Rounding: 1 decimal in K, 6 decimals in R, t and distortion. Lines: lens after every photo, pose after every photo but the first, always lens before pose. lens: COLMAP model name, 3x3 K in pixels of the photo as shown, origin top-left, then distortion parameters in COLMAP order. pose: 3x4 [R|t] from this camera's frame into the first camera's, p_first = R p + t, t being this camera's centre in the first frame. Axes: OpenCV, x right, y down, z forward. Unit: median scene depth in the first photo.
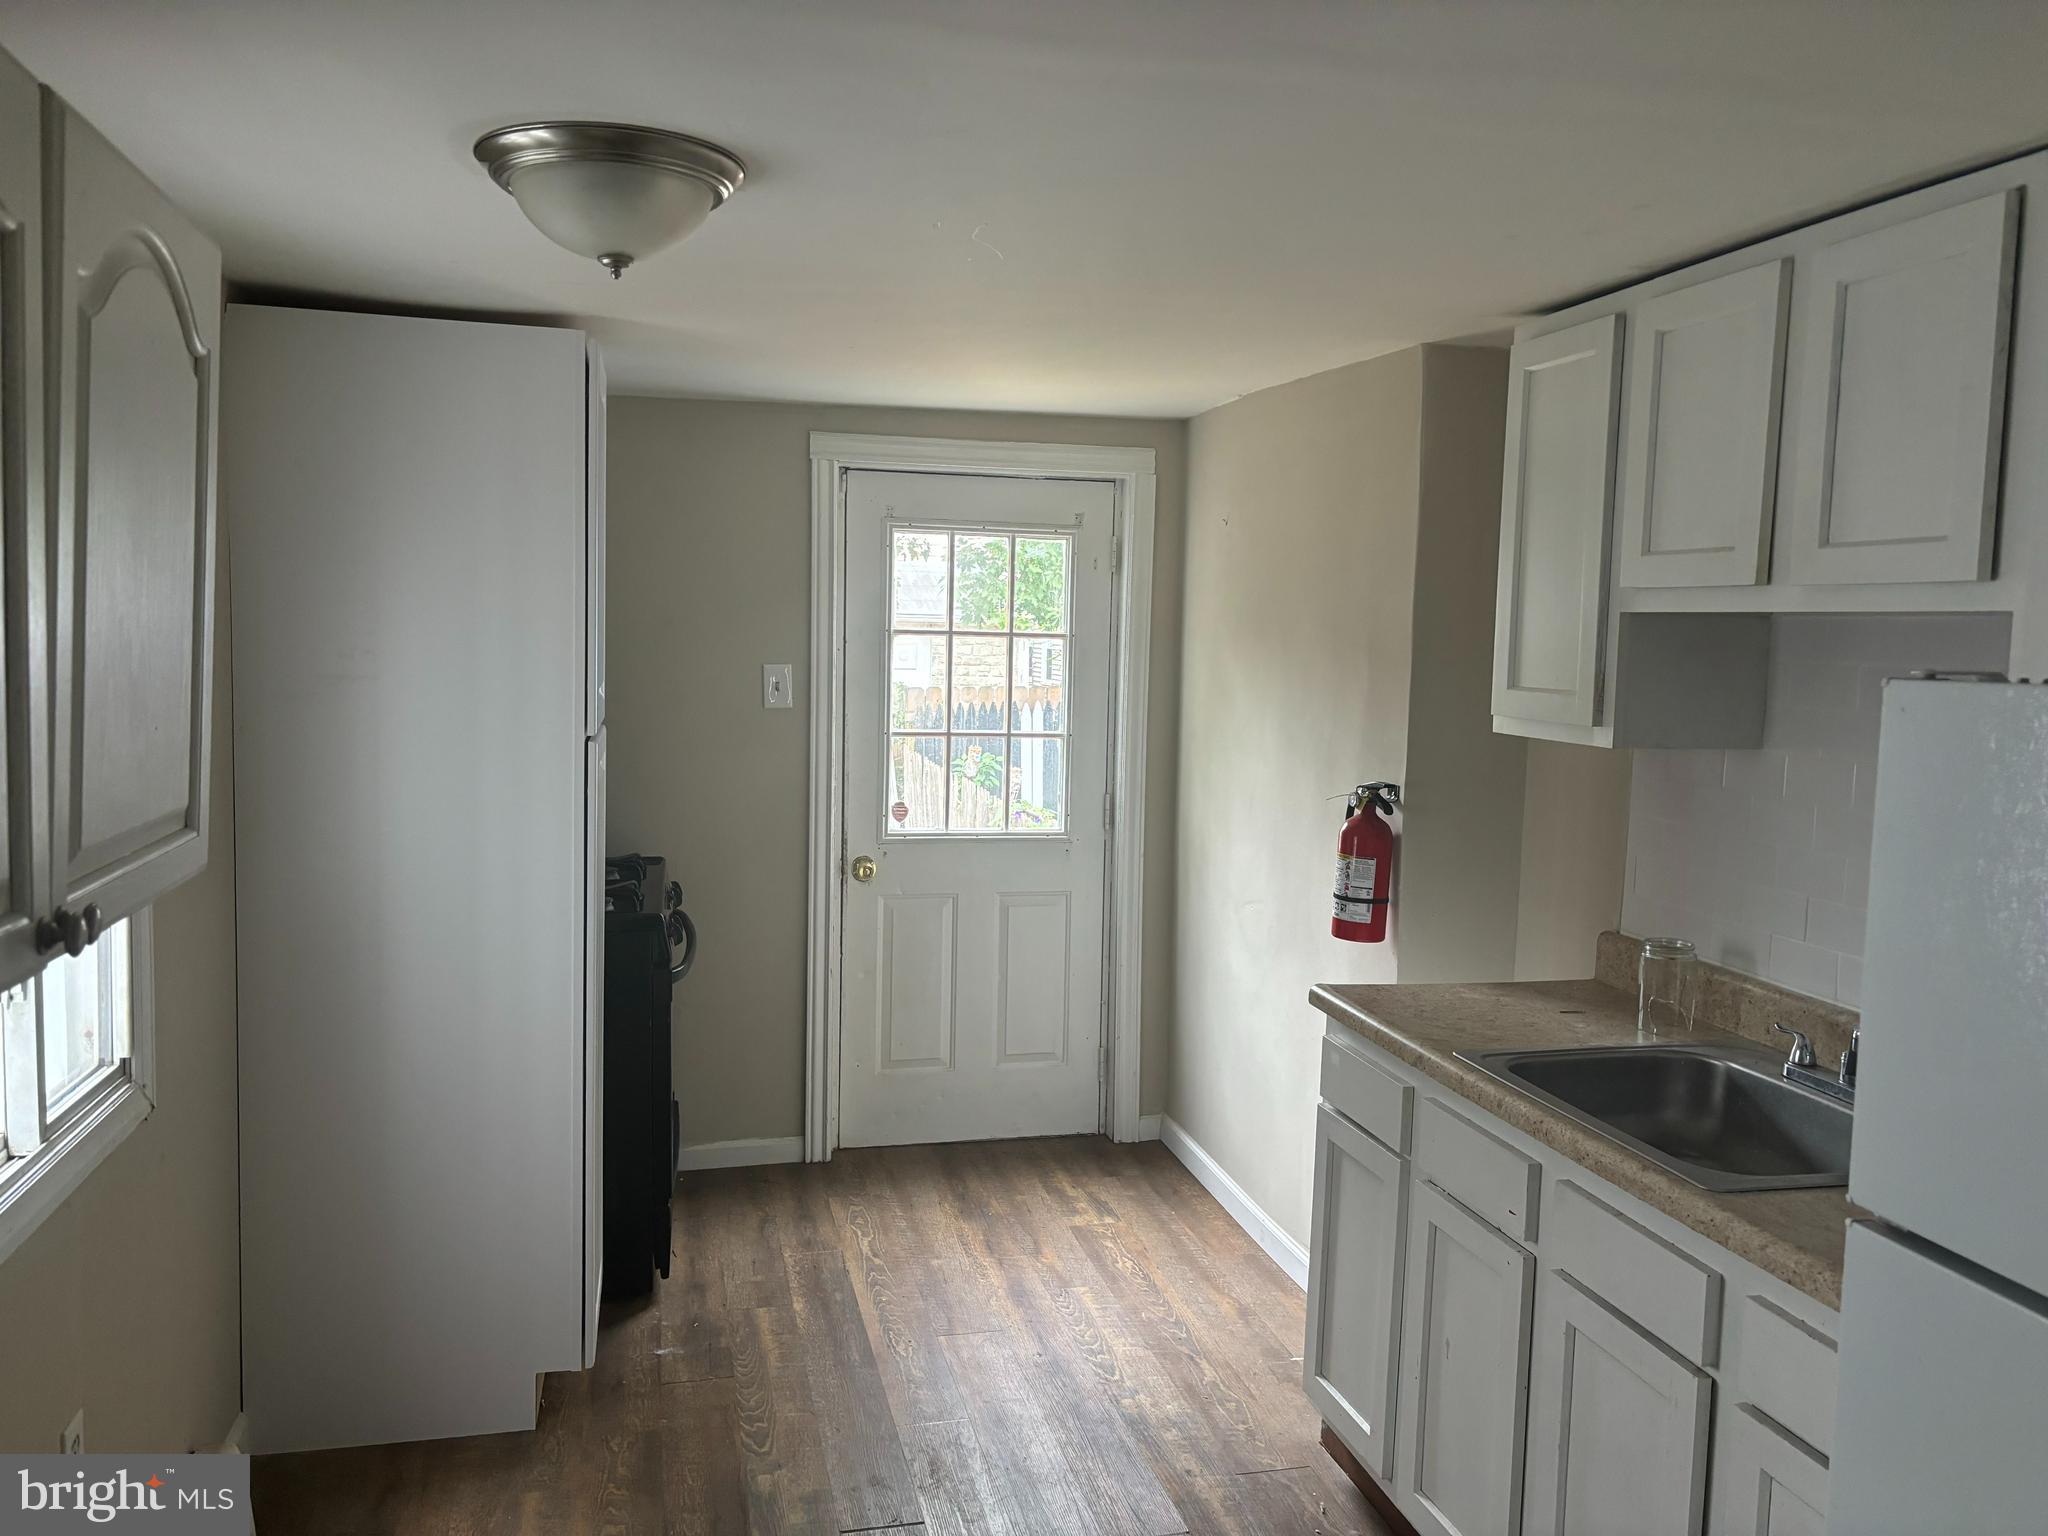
lens RADIAL K [[1548.8, 0, 1024.0], [0, 1548.8, 768.0], [0, 0, 1]] dist [-0.004712, -0.012653]
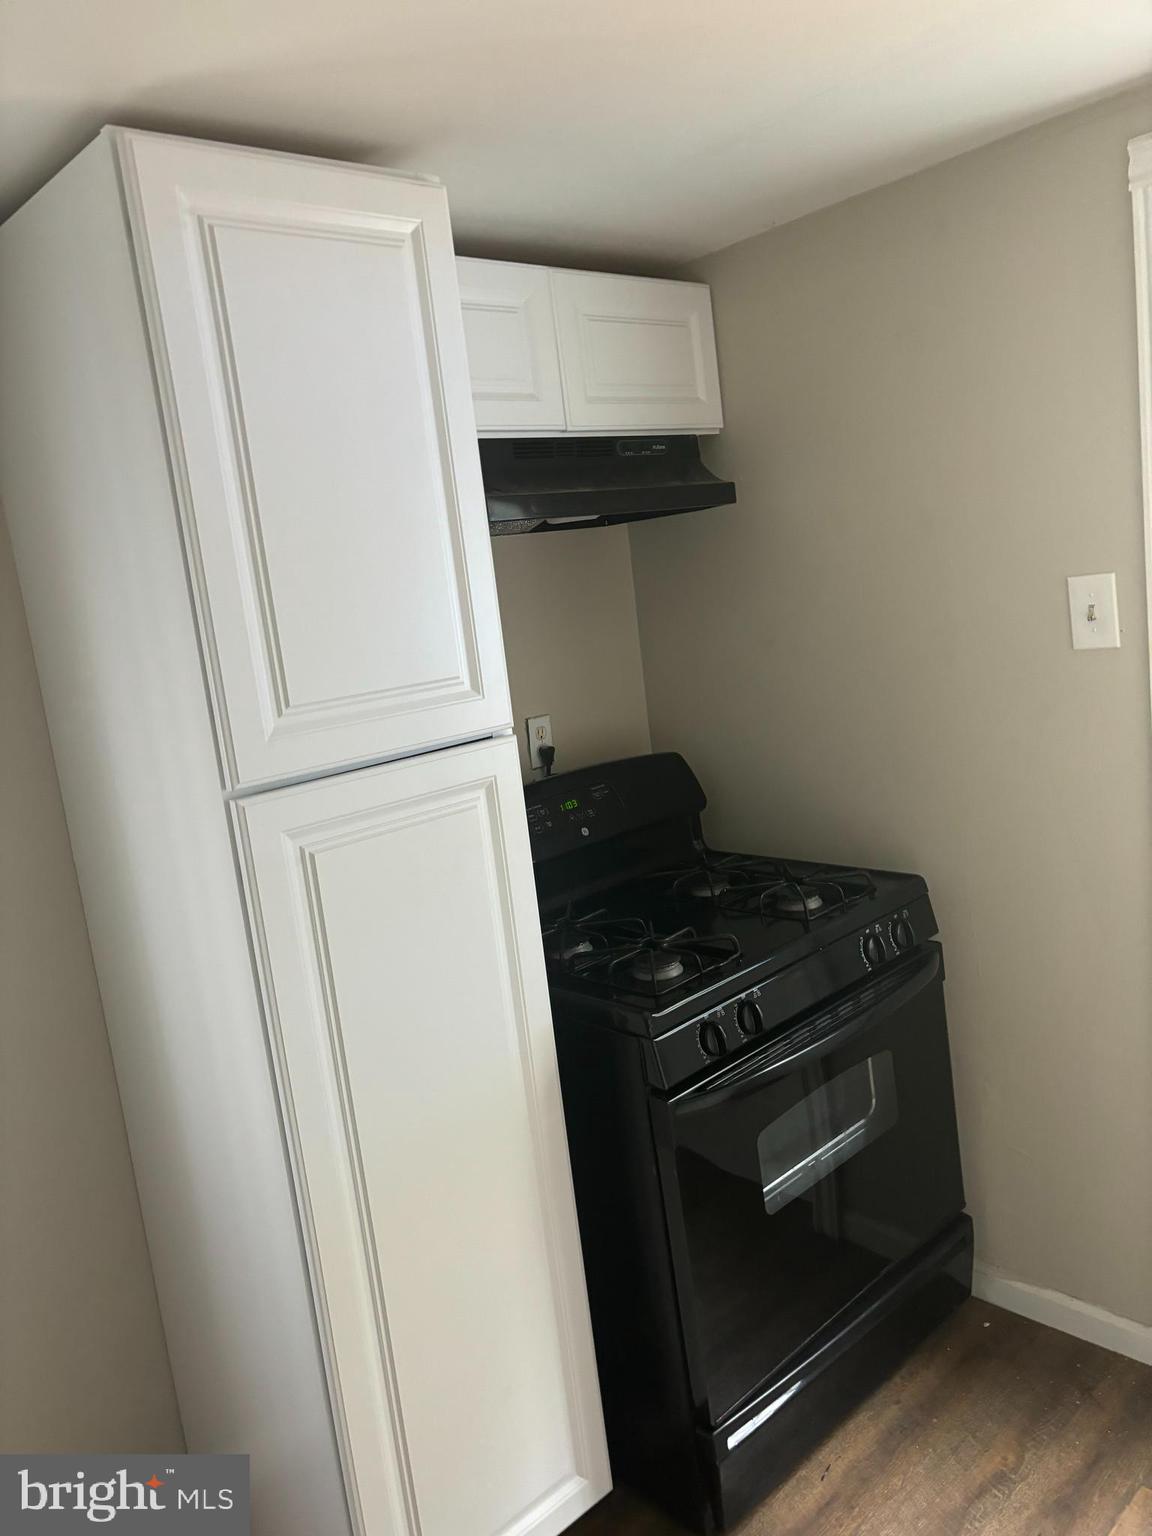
lens RADIAL K [[1161.6, 0, 576.0], [0, 1161.6, 768.0], [0, 0, 1]] dist [-0.004712, -0.012653]
pose [[0.473918, 0.064734, -0.878186, 0.136944], [0.048624, 0.993849, 0.099500, -0.047597], [0.879225, -0.089856, 0.467855, 0.618165]]
